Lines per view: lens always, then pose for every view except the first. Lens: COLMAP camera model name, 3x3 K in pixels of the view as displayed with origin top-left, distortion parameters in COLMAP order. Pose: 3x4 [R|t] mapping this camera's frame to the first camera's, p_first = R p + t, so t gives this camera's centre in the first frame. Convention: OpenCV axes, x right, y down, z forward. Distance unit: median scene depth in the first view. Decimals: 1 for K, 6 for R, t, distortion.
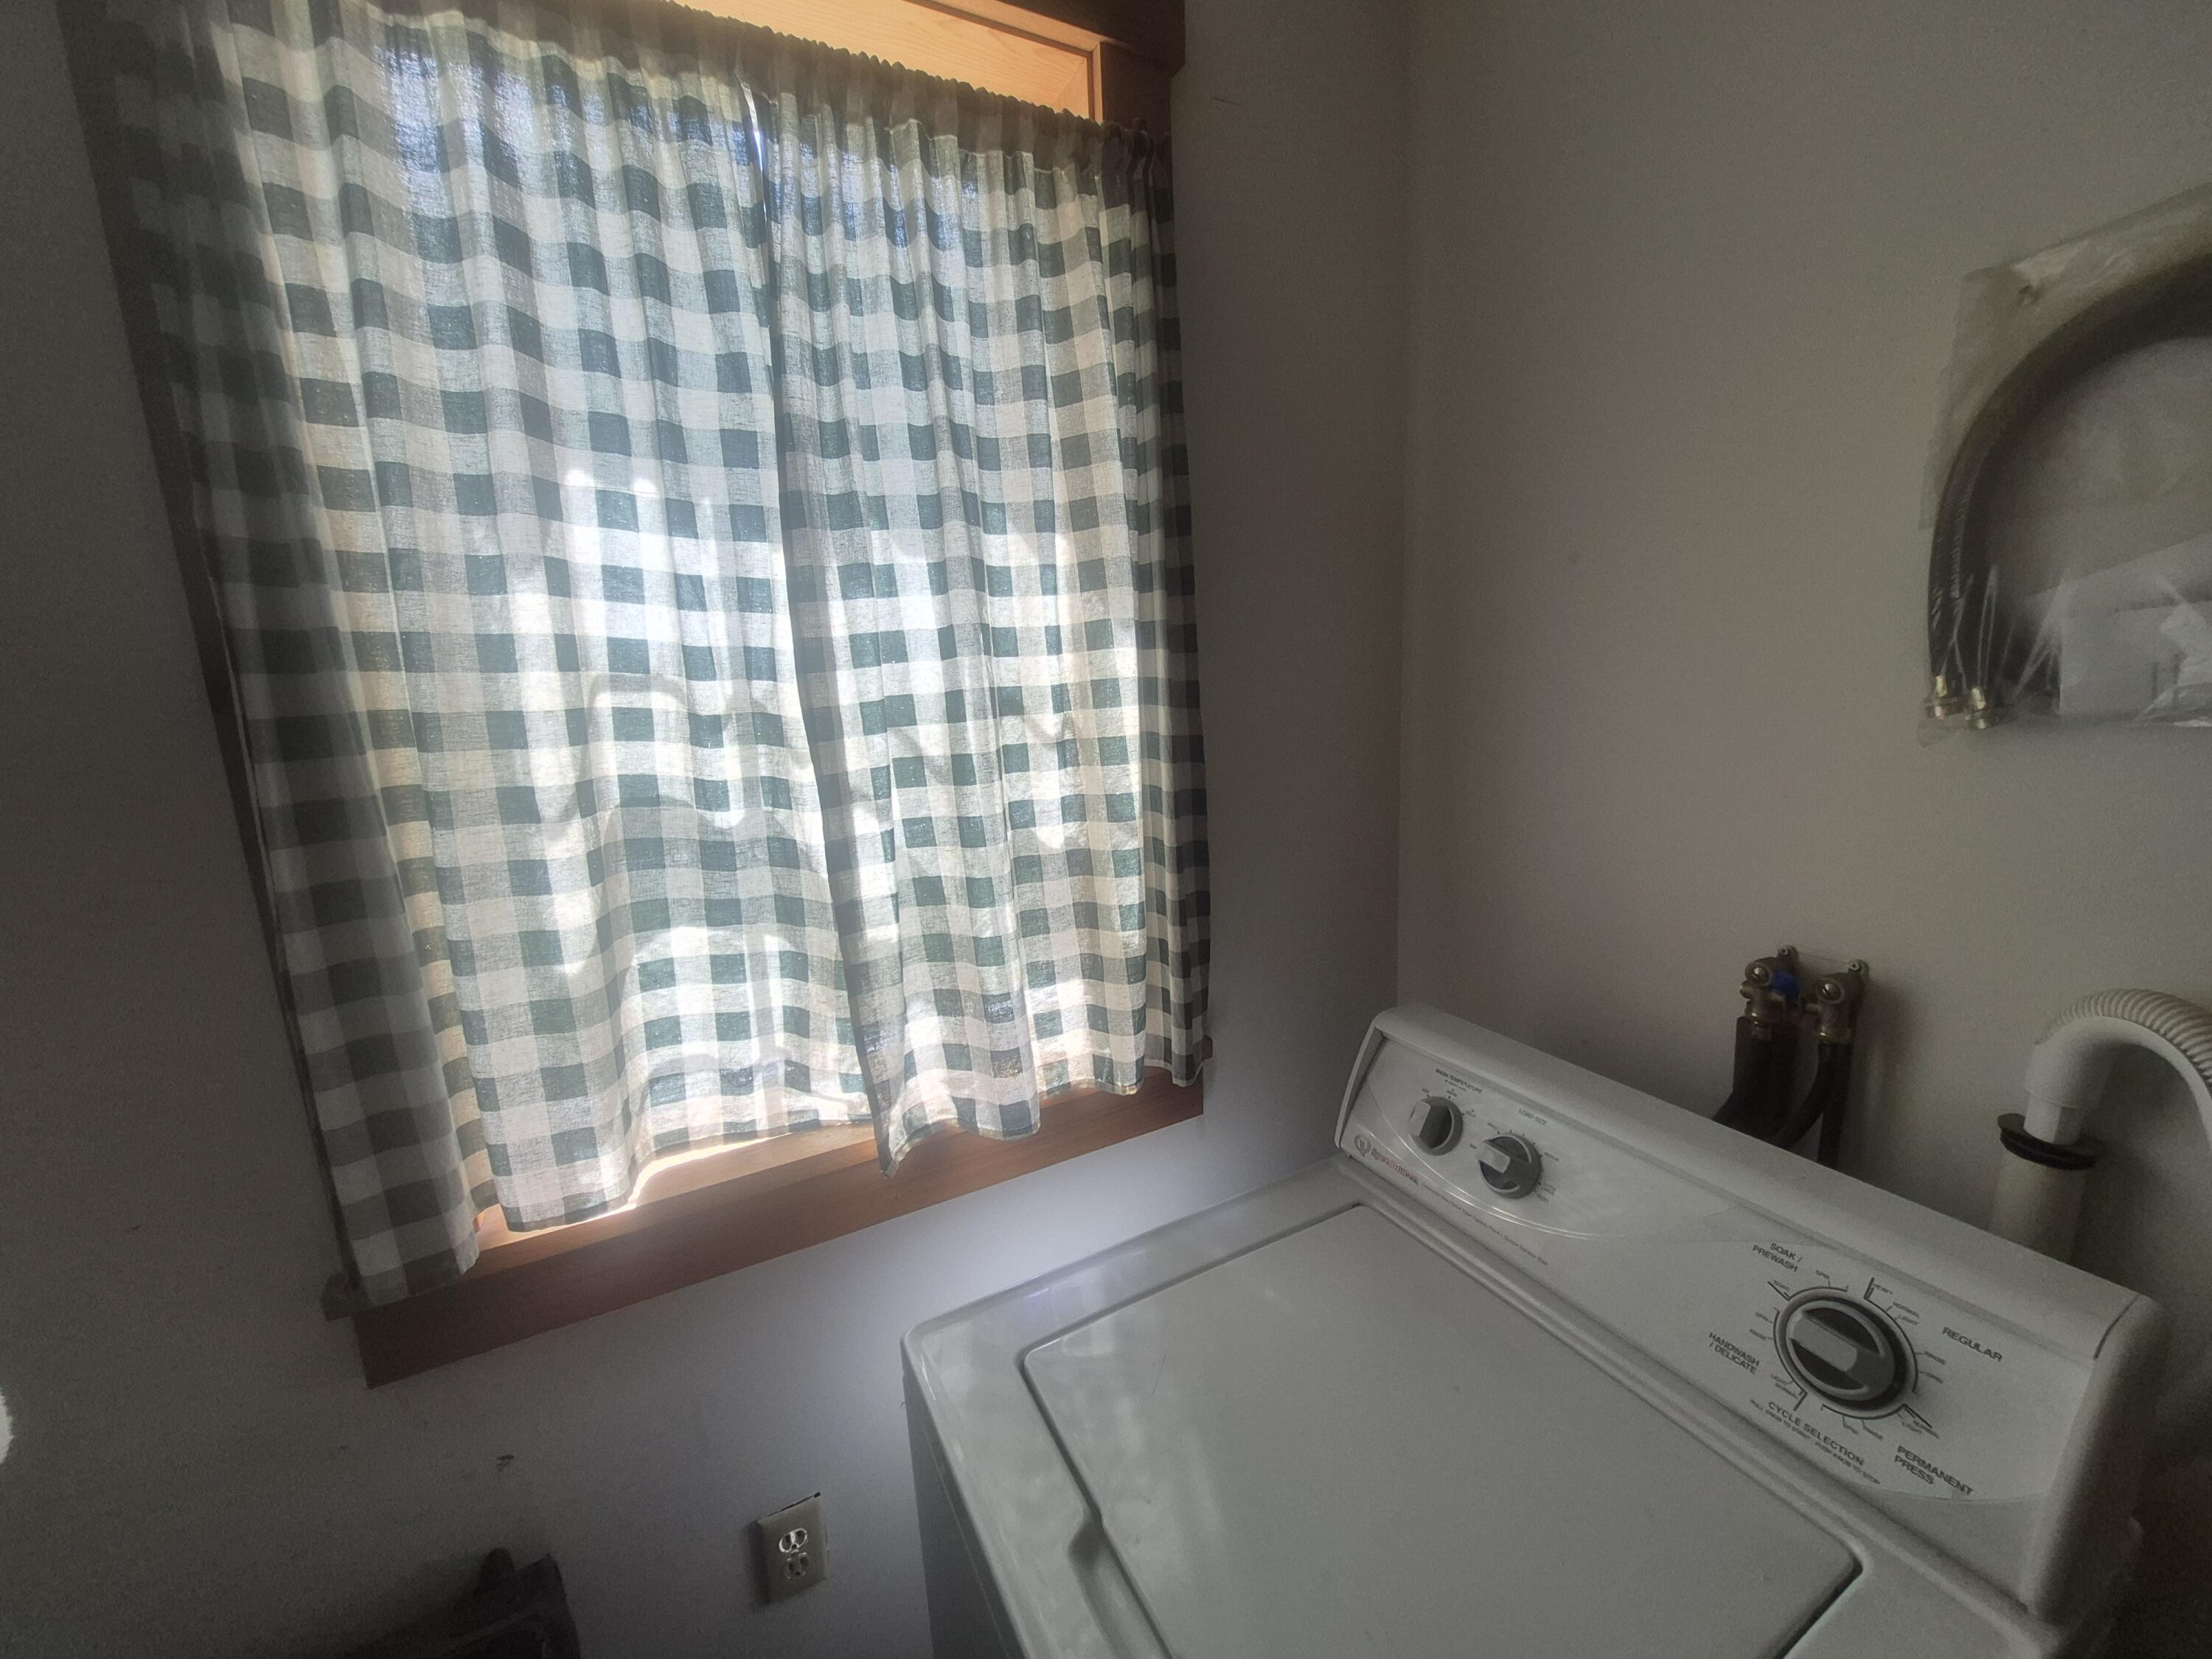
lens RADIAL K [[858.8, 0, 1109.7], [0, 858.8, 818.2], [0, 0, 1]] dist [-0.006246, -0.000446]
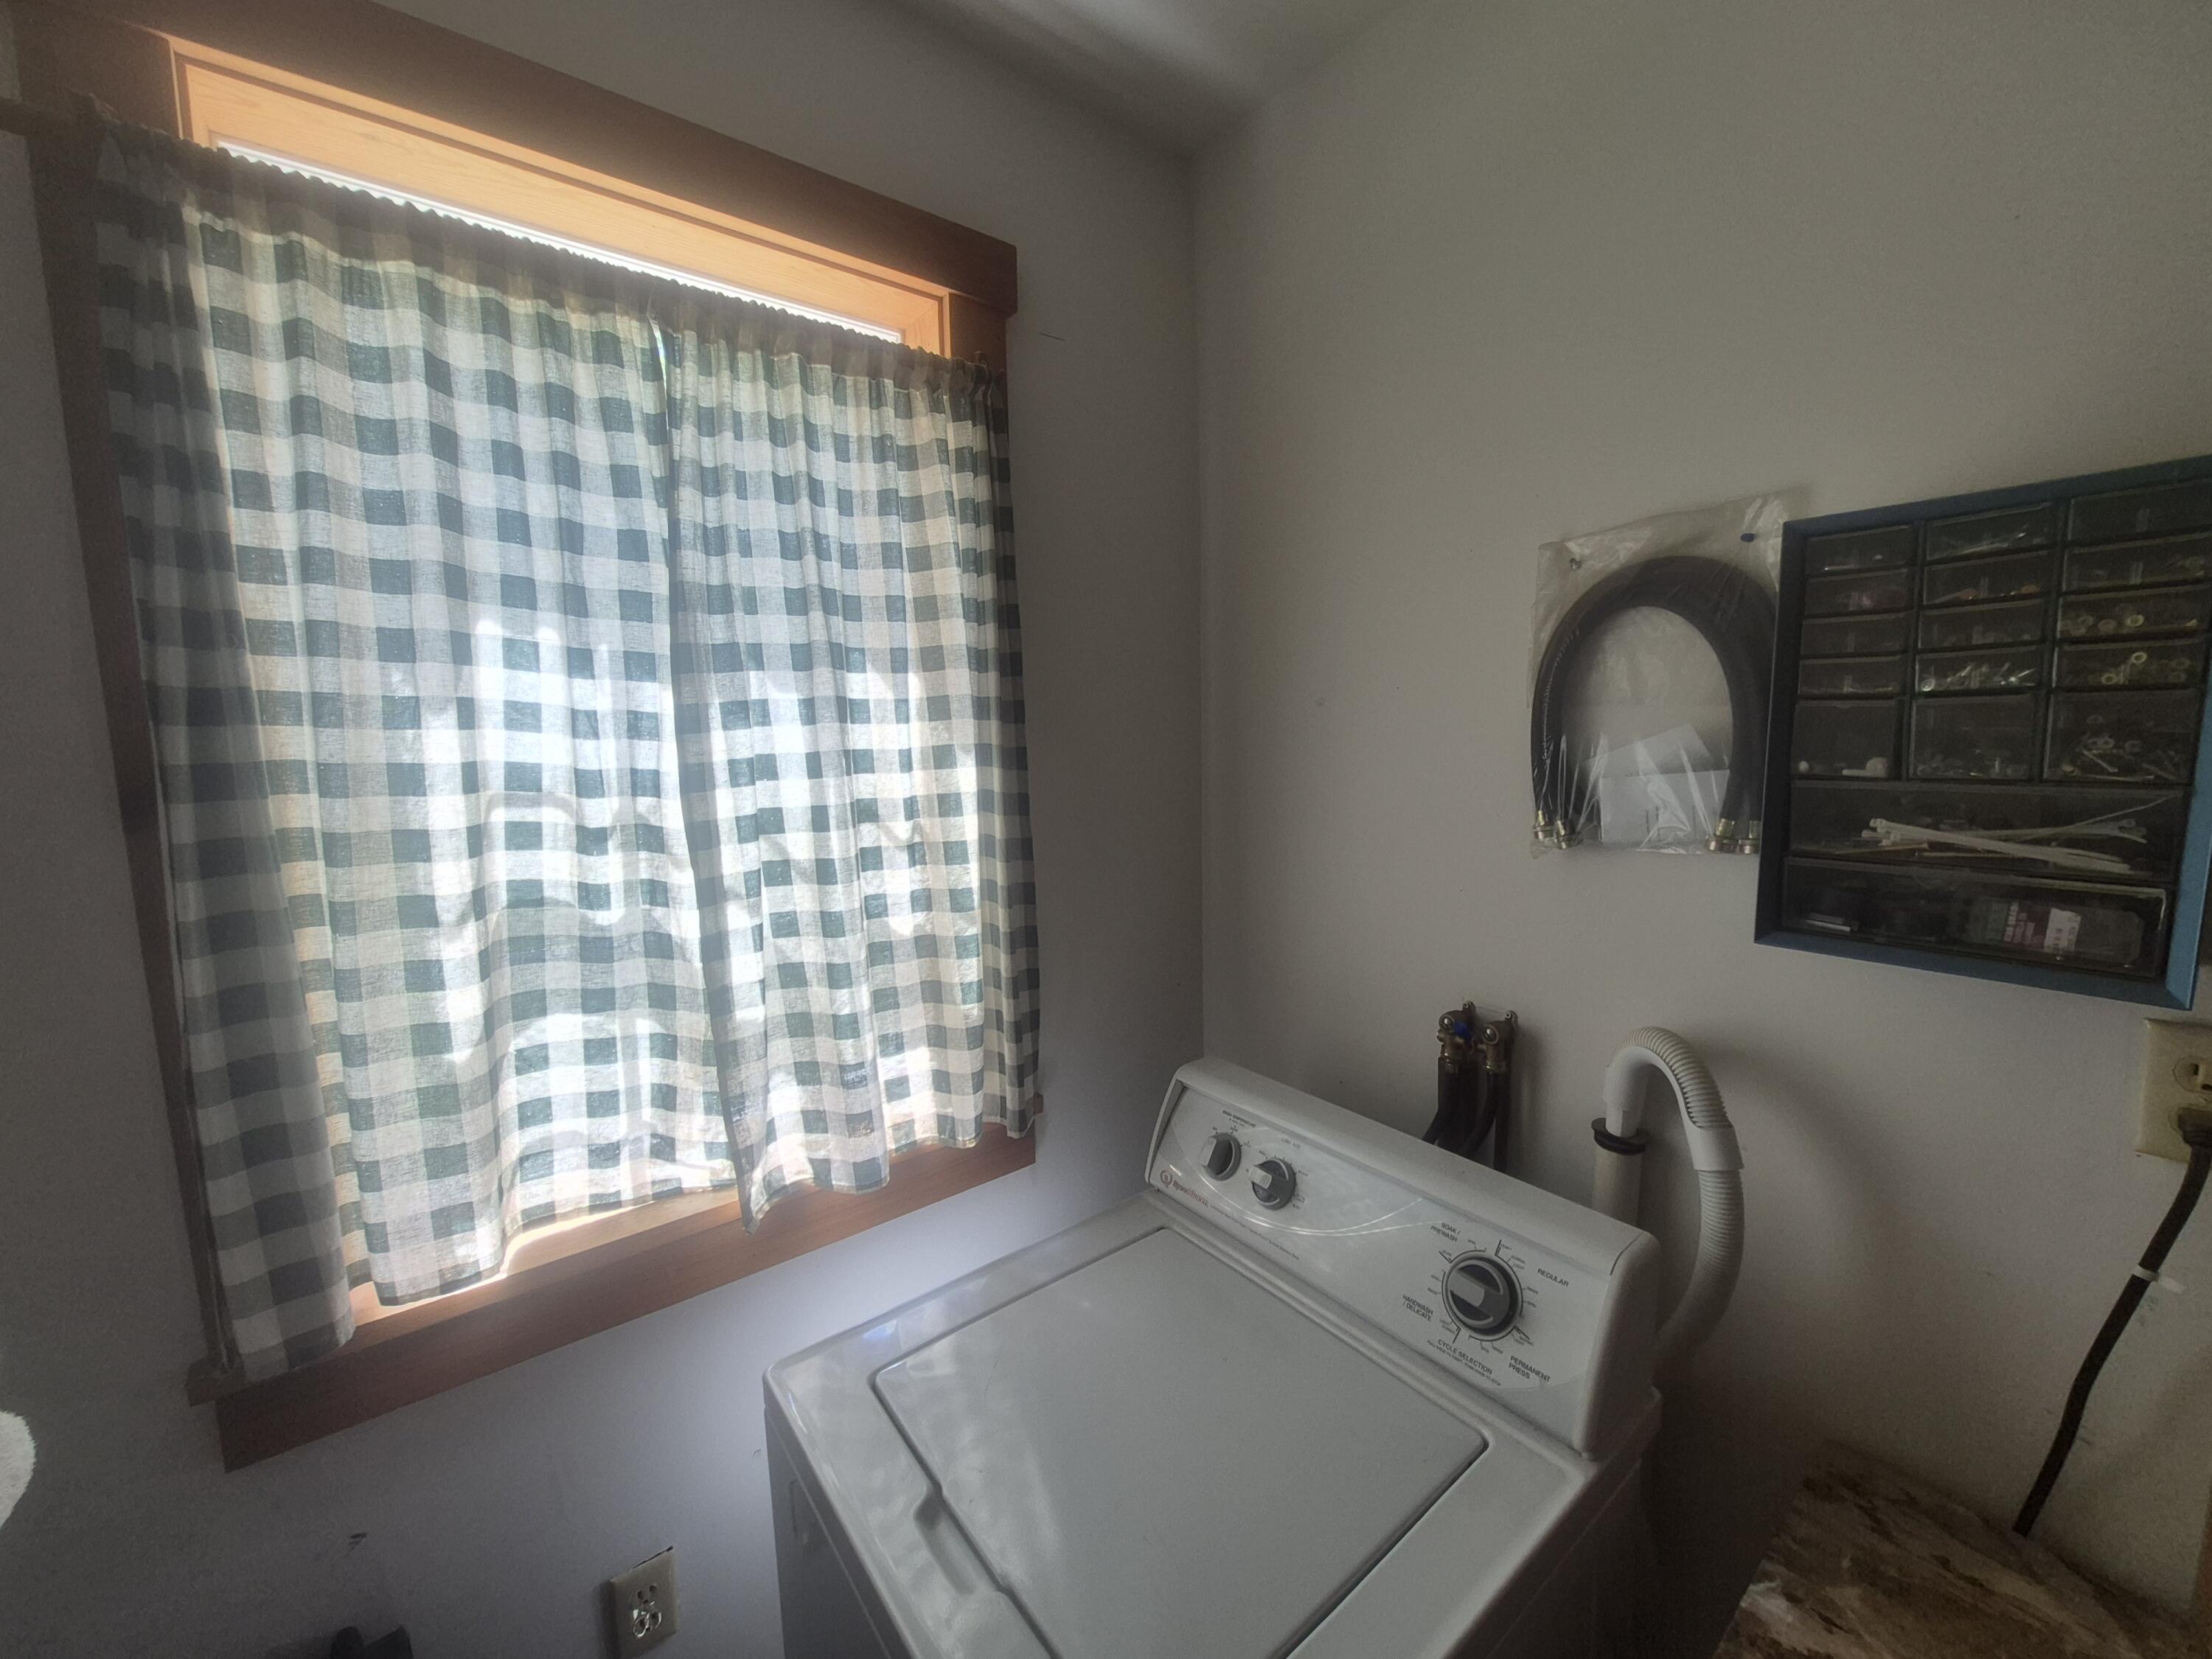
lens RADIAL K [[858.8, 0, 1118.9], [0, 858.8, 830.5], [0, 0, 1]] dist [-0.006246, -0.000446]
pose [[0.982684, 0.006014, 0.185194, 0.006253], [0.004565, 0.998384, -0.056648, -0.048377], [-0.185235, 0.056512, 0.981068, -0.253106]]
